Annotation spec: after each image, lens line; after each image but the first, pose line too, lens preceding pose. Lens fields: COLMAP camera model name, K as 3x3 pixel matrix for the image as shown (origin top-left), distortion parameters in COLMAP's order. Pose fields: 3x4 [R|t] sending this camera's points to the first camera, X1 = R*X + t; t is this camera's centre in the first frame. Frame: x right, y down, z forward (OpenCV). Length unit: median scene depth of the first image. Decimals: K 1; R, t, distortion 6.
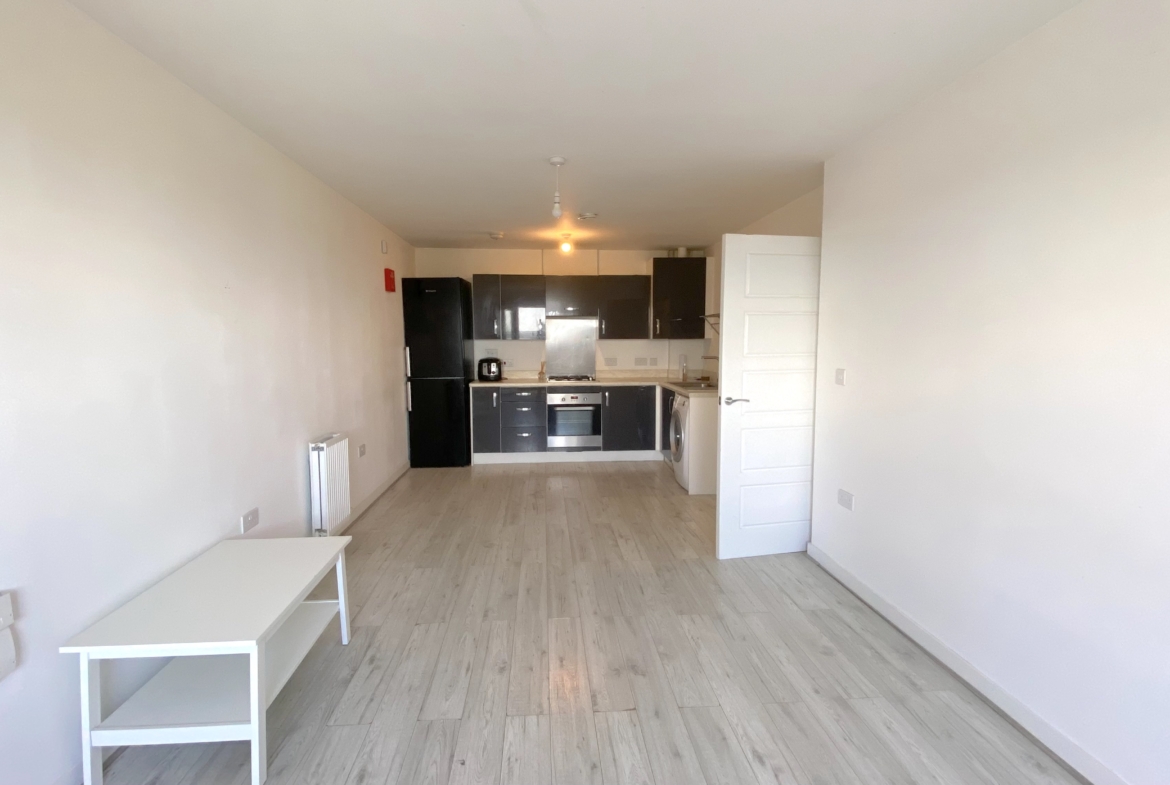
lens RADIAL K [[559.8, 0, 587.6], [0, 559.8, 392.8], [0, 0, 1]] dist [0.004654, -0.002808]
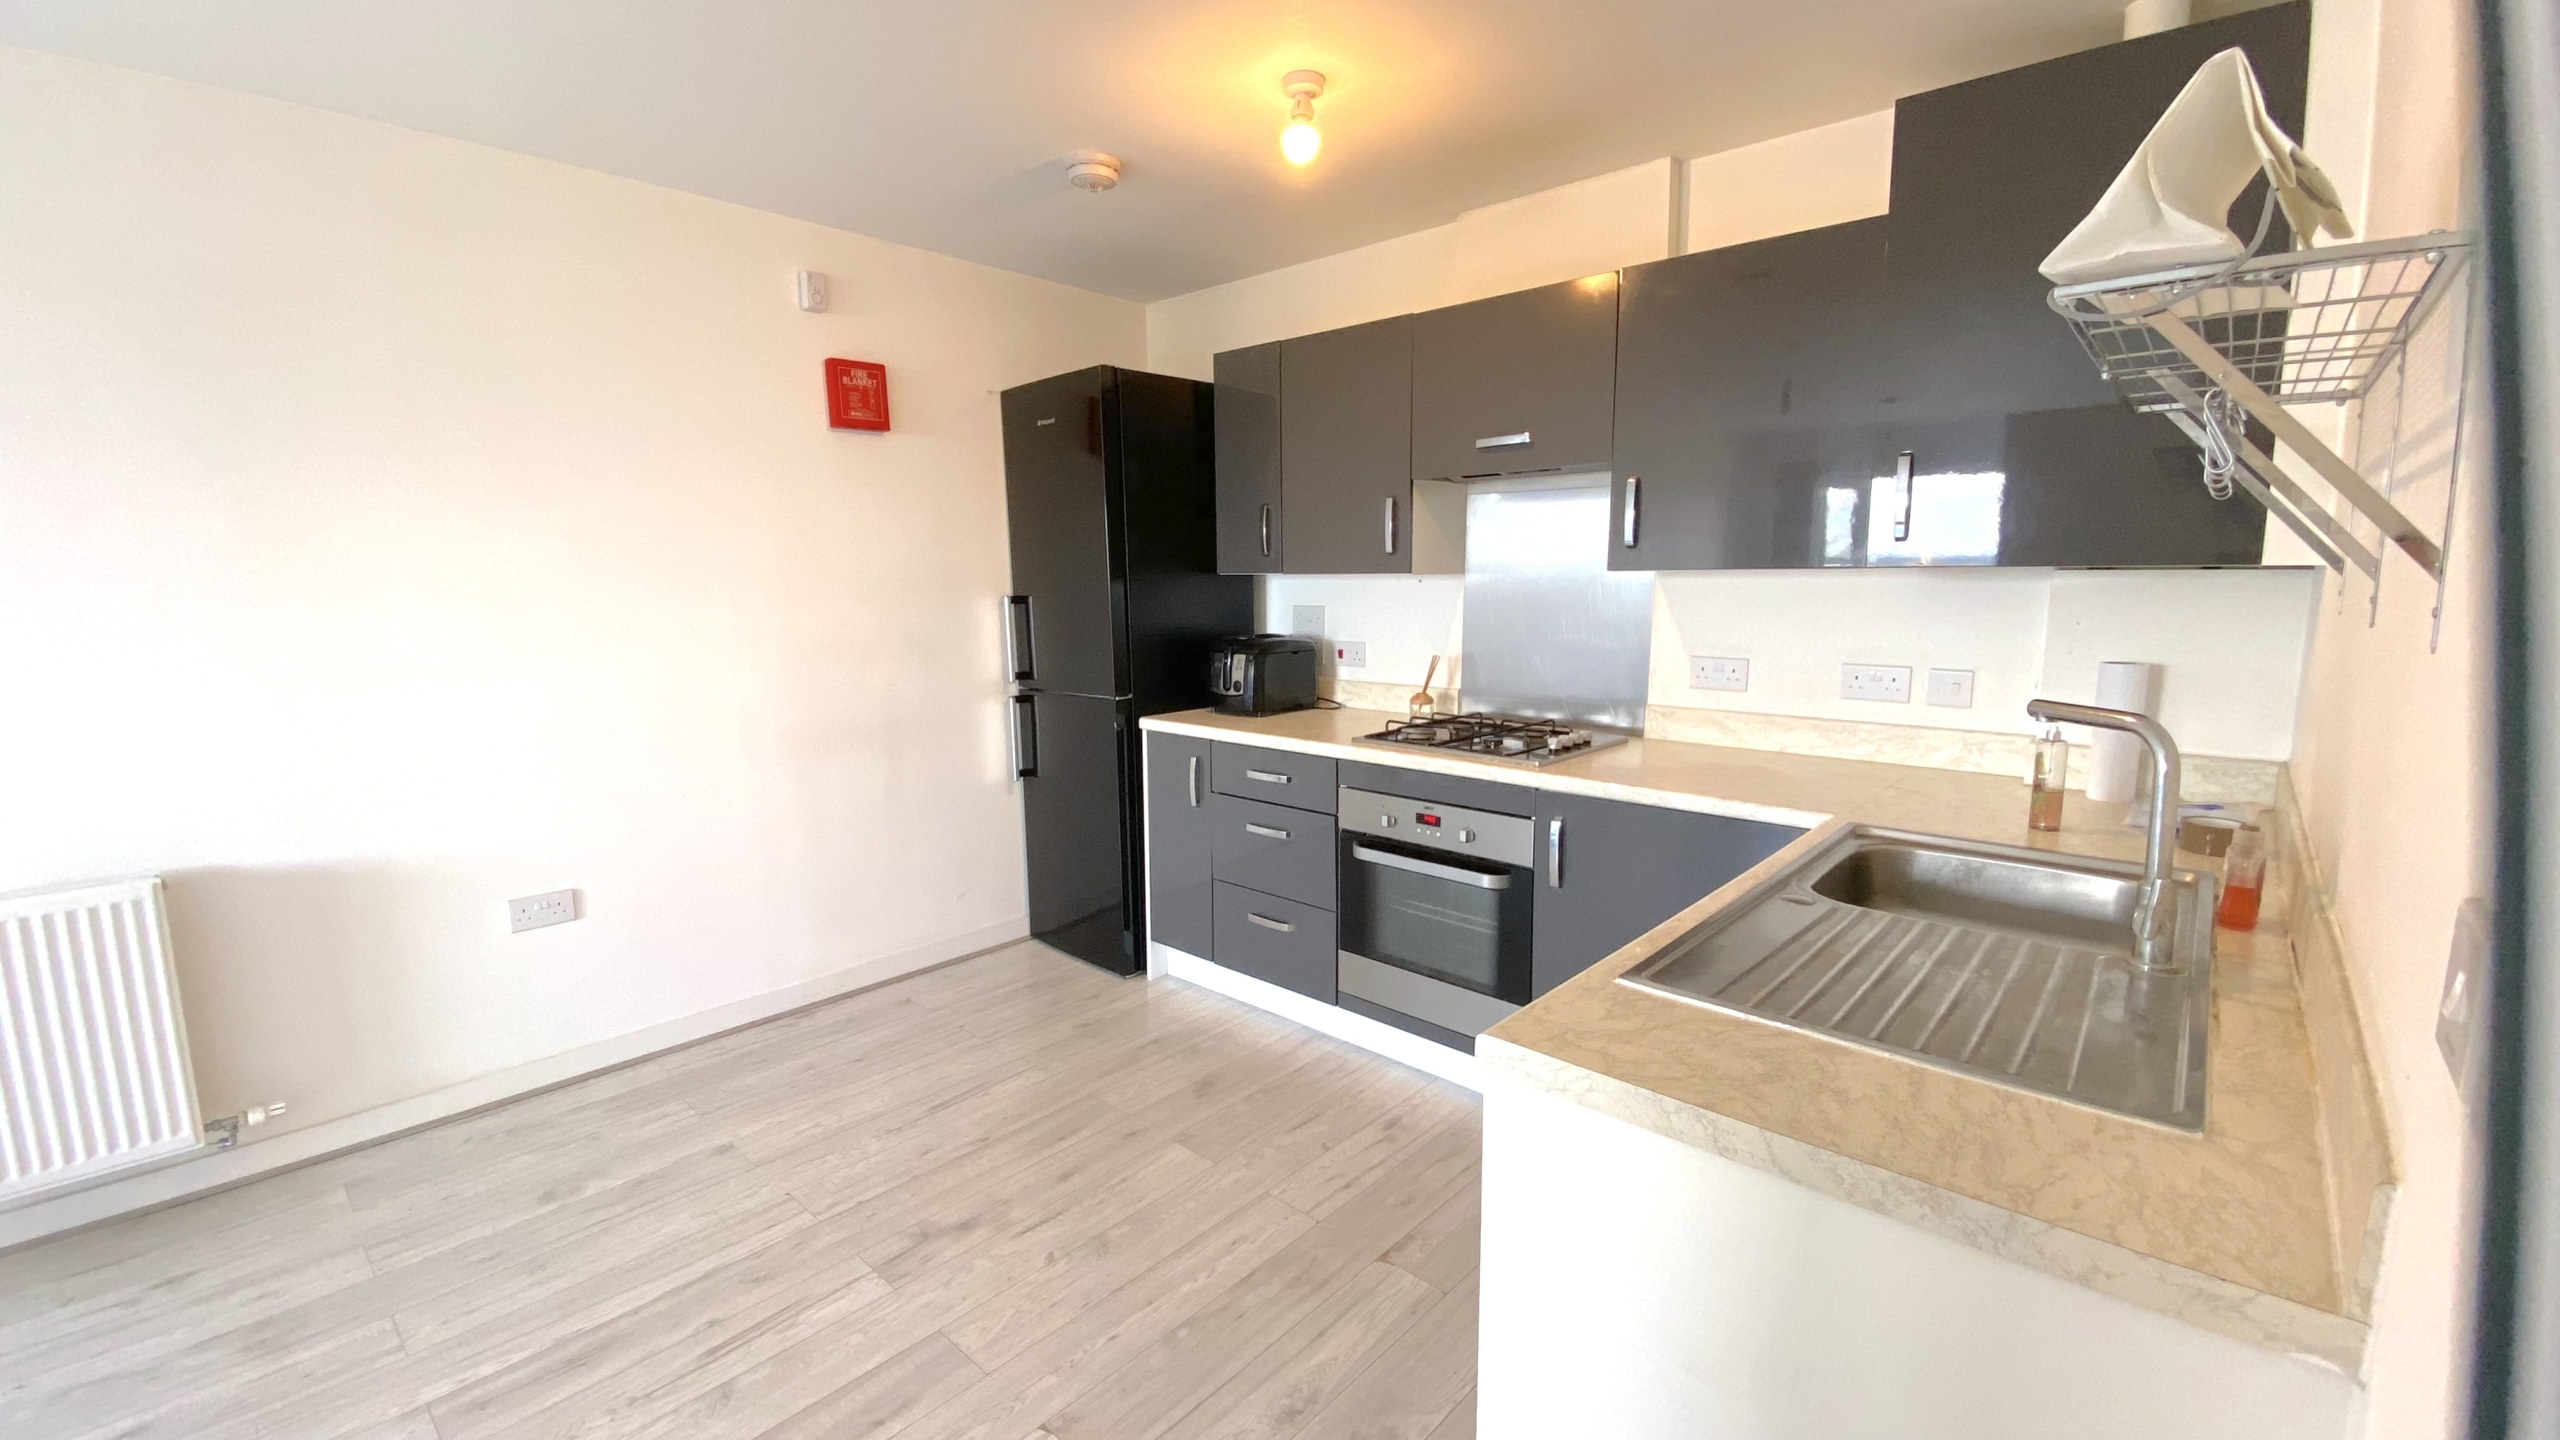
lens RADIAL K [[1028.2, 0, 1281.7], [0, 1028.2, 711.2], [0, 0, 1]] dist [0.001016, -0.003803]
pose [[0.677975, 0.092831, -0.729200, 0.239735], [-0.065432, 0.995677, 0.065919, -0.059995], [0.732167, 0.003022, 0.681118, 0.650484]]
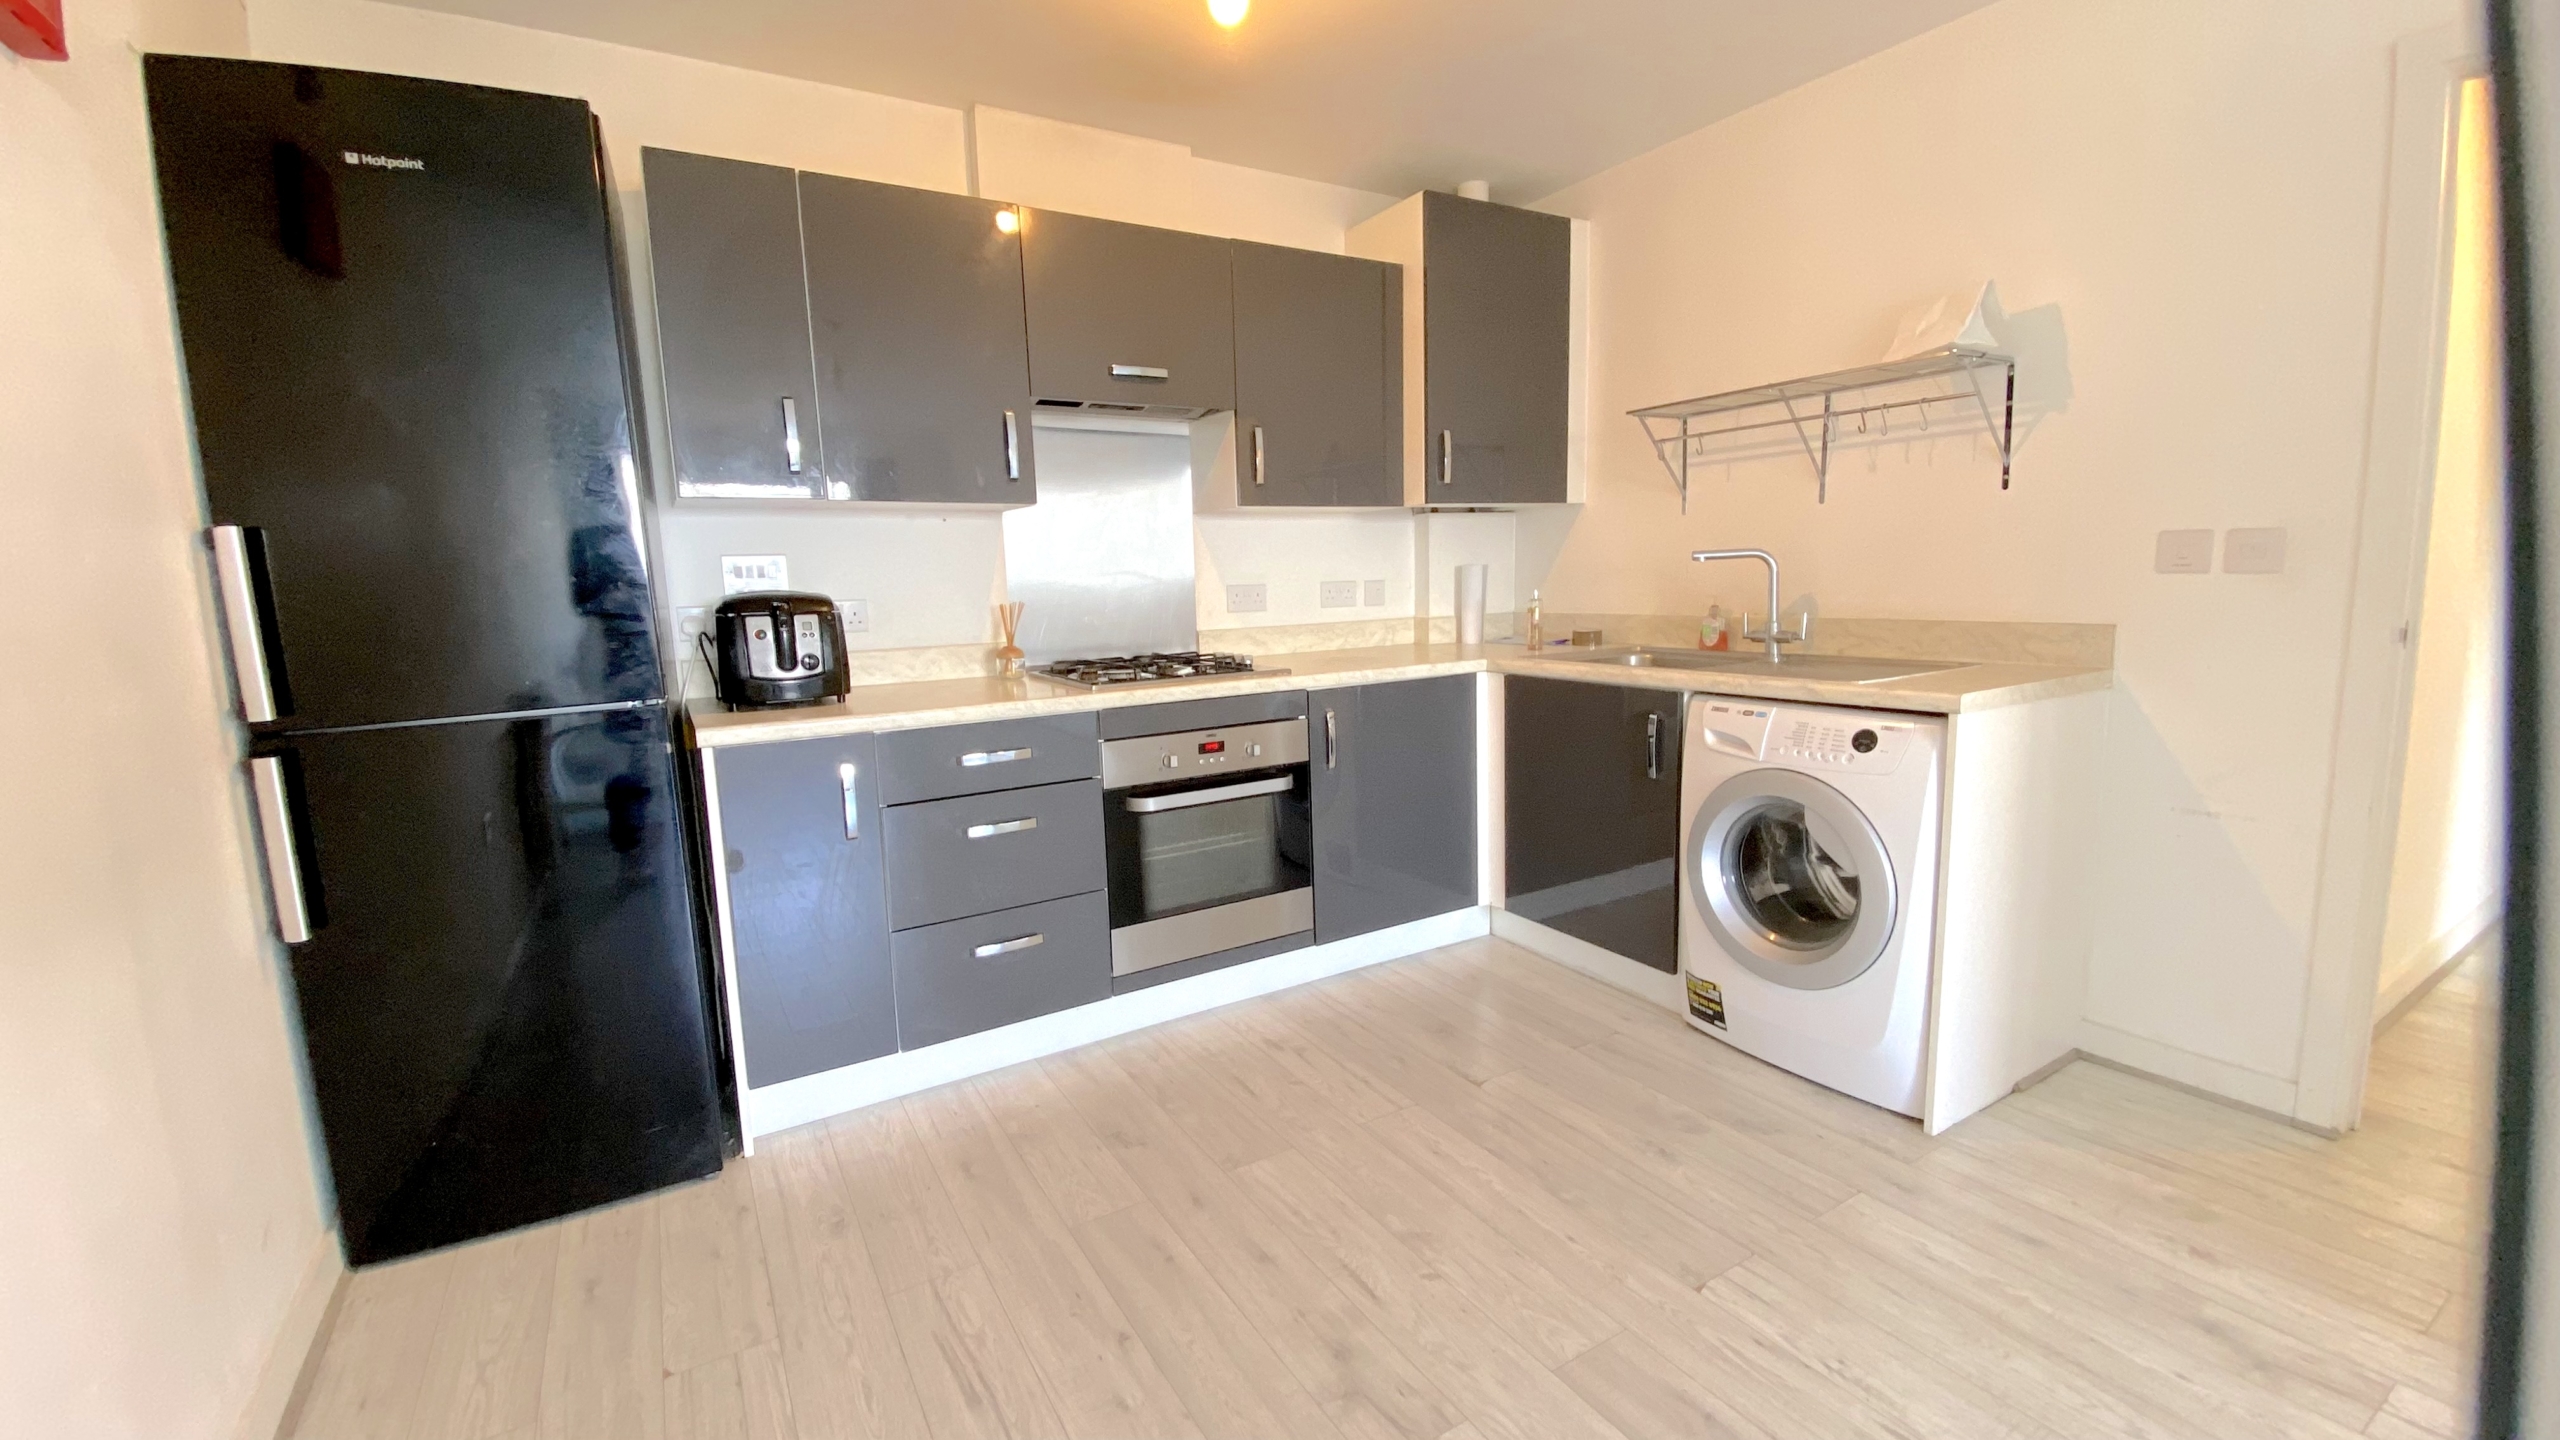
lens RADIAL K [[1028.2, 0, 1254.9], [0, 1028.2, 726.0], [0, 0, 1]] dist [0.001016, -0.003803]
pose [[0.900121, -0.089749, 0.426296, -0.184812], [0.075739, 0.995886, 0.049742, -0.019614], [-0.429006, -0.012487, 0.903215, 0.598078]]
